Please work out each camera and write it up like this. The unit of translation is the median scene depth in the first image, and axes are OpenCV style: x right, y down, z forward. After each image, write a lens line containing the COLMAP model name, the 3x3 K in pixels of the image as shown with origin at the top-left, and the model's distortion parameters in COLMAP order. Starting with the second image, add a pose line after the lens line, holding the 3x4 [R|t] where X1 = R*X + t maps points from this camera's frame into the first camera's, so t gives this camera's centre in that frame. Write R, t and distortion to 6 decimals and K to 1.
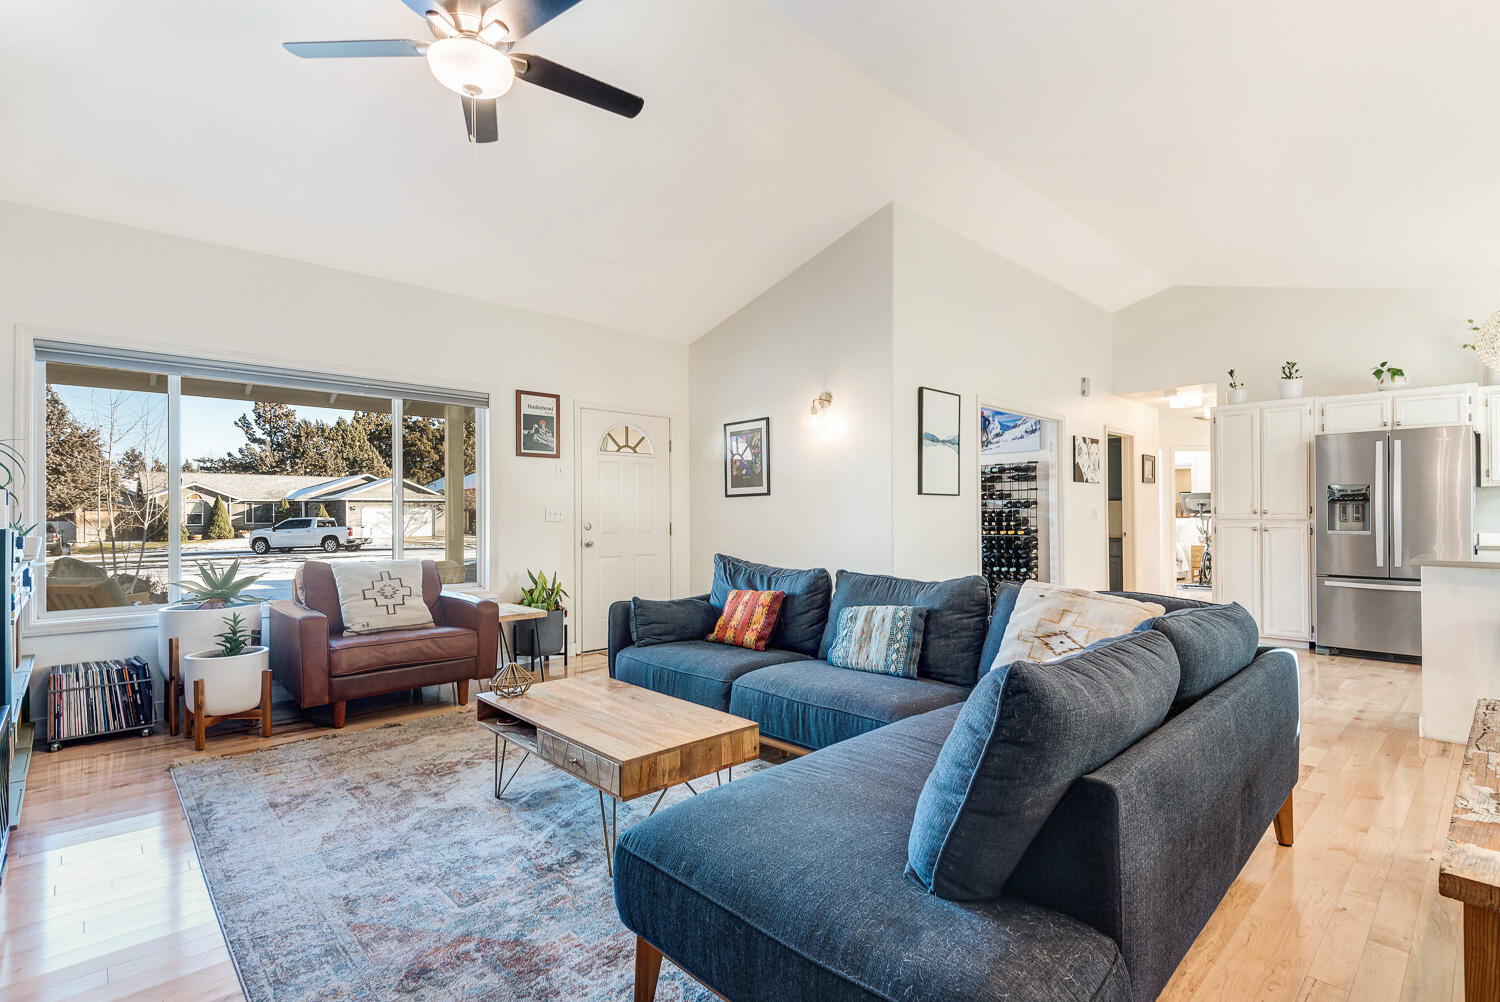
lens RADIAL K [[691.7, 0, 736.1], [0, 691.7, 512.2], [0, 0, 1]] dist [0.025204, -0.012650]
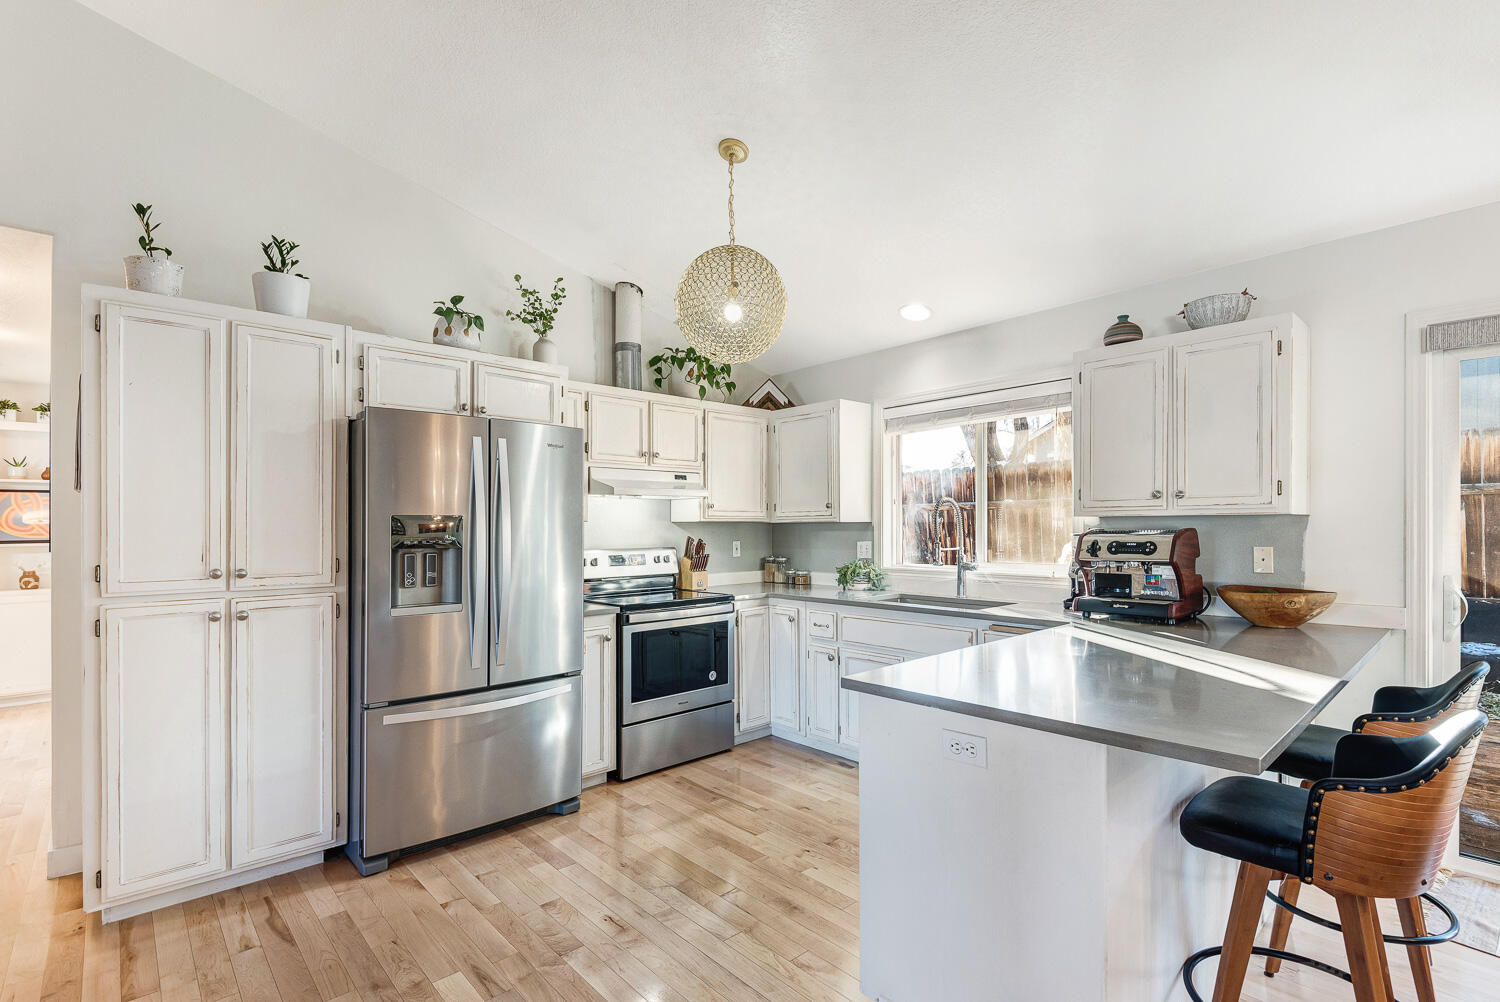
lens RADIAL K [[691.7, 0, 760.5], [0, 691.7, 535.3], [0, 0, 1]] dist [0.025204, -0.012650]
pose [[-0.004170, -0.007755, 0.999961, 0.380246], [-0.001755, 0.999968, 0.007747, -0.030606], [-0.999990, -0.001722, -0.004183, 0.775297]]
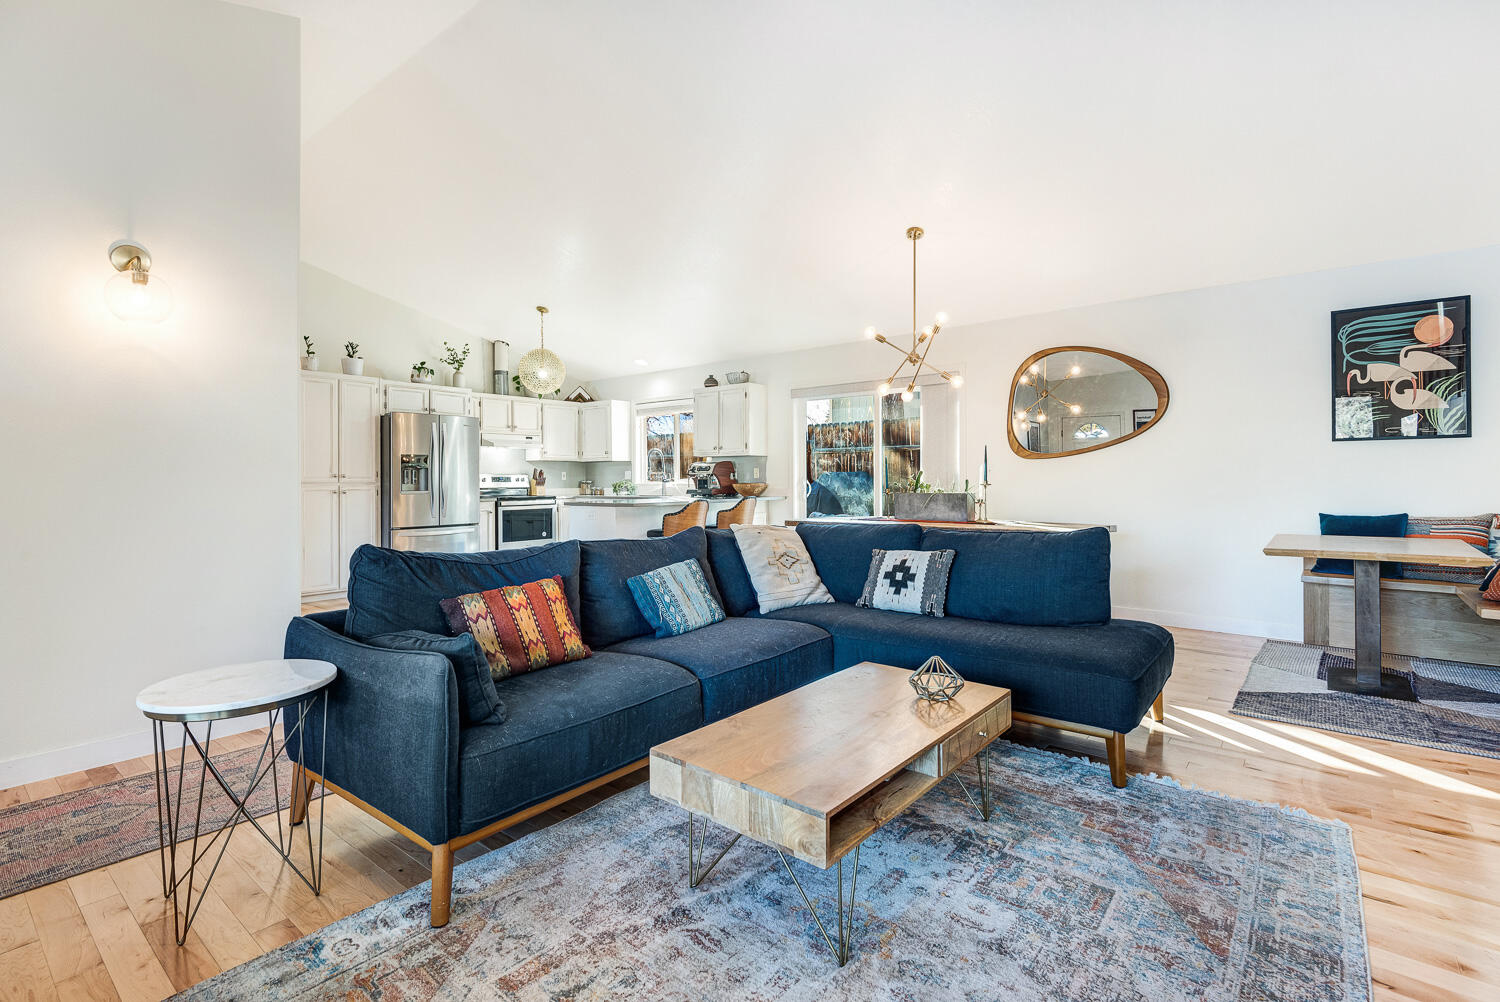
lens RADIAL K [[691.7, 0, 759.0], [0, 691.7, 490.4], [0, 0, 1]] dist [0.025204, -0.012650]
pose [[-0.153735, -0.010980, 0.988051, -0.453857], [0.000172, 0.999938, 0.011139, 0.010221], [-0.988112, 0.001882, -0.153723, 0.592916]]
